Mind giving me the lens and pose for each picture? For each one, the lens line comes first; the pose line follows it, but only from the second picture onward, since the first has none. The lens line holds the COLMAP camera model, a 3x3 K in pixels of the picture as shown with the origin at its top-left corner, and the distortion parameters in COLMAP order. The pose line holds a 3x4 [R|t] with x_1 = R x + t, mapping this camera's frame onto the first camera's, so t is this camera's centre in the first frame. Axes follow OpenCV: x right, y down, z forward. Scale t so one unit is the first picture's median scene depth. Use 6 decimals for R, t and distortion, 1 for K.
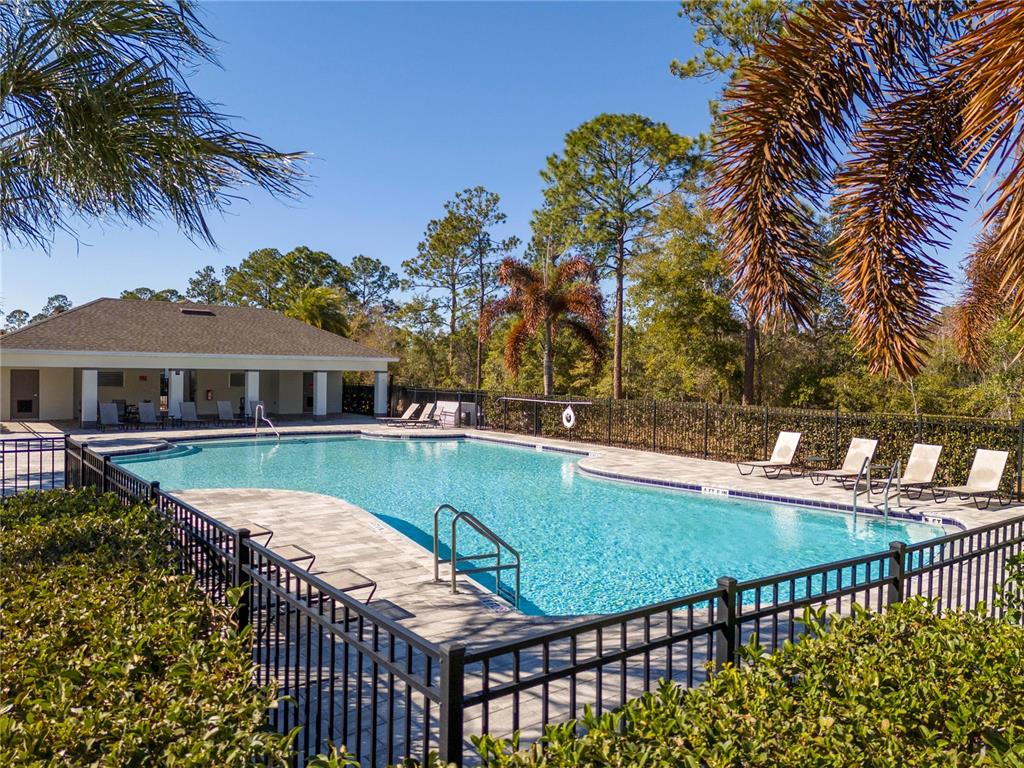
lens RADIAL K [[750.1, 0, 514.1], [0, 750.1, 385.8], [0, 0, 1]] dist [0.082965, -0.088201]
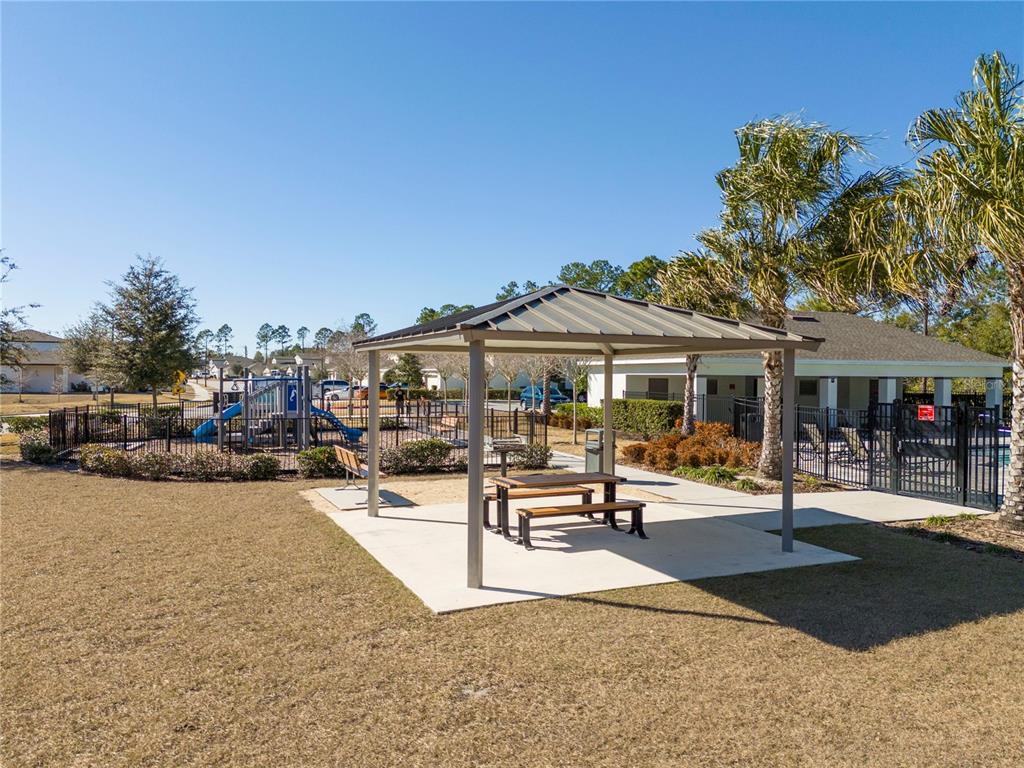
lens RADIAL K [[750.1, 0, 514.1], [0, 750.1, 385.8], [0, 0, 1]] dist [0.082965, -0.088201]
pose [[0.976356, -0.008776, -0.215991, -0.536316], [0.006299, 0.999906, -0.012156, -0.000499], [0.216077, 0.010508, 0.976320, -0.043430]]
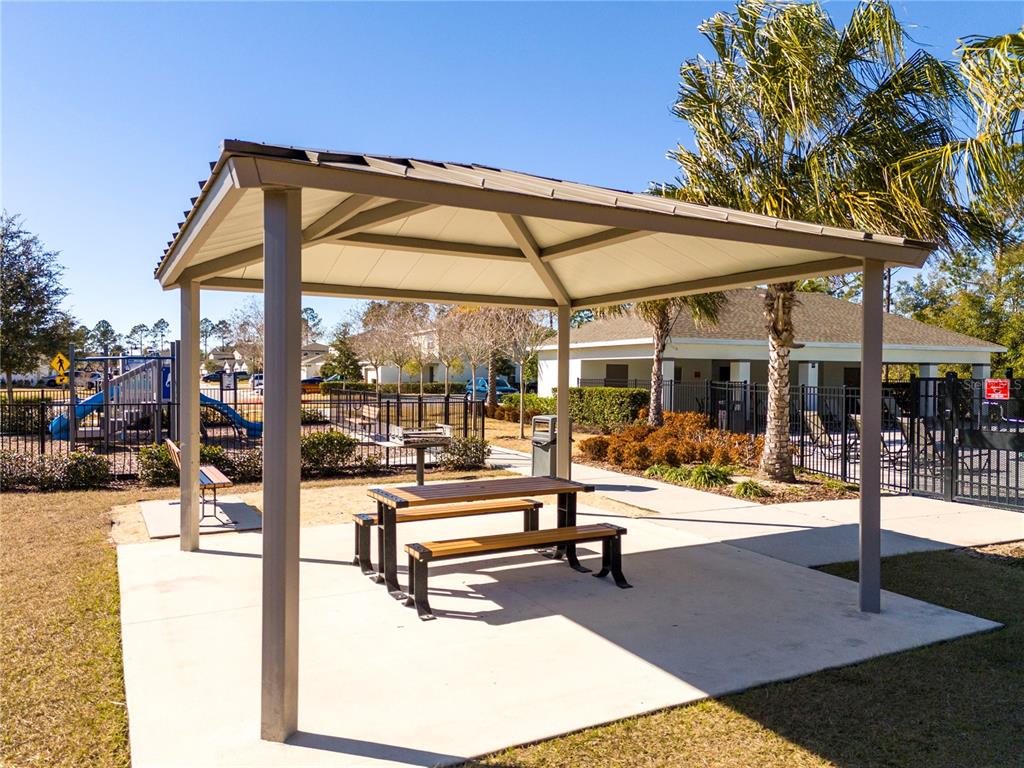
lens RADIAL K [[750.1, 0, 514.1], [0, 750.1, 385.8], [0, 0, 1]] dist [0.082965, -0.088201]
pose [[0.988143, -0.009249, -0.153257, -0.548630], [0.007902, 0.999925, -0.009396, 0.009958], [0.153333, 0.008074, 0.988142, 0.074731]]
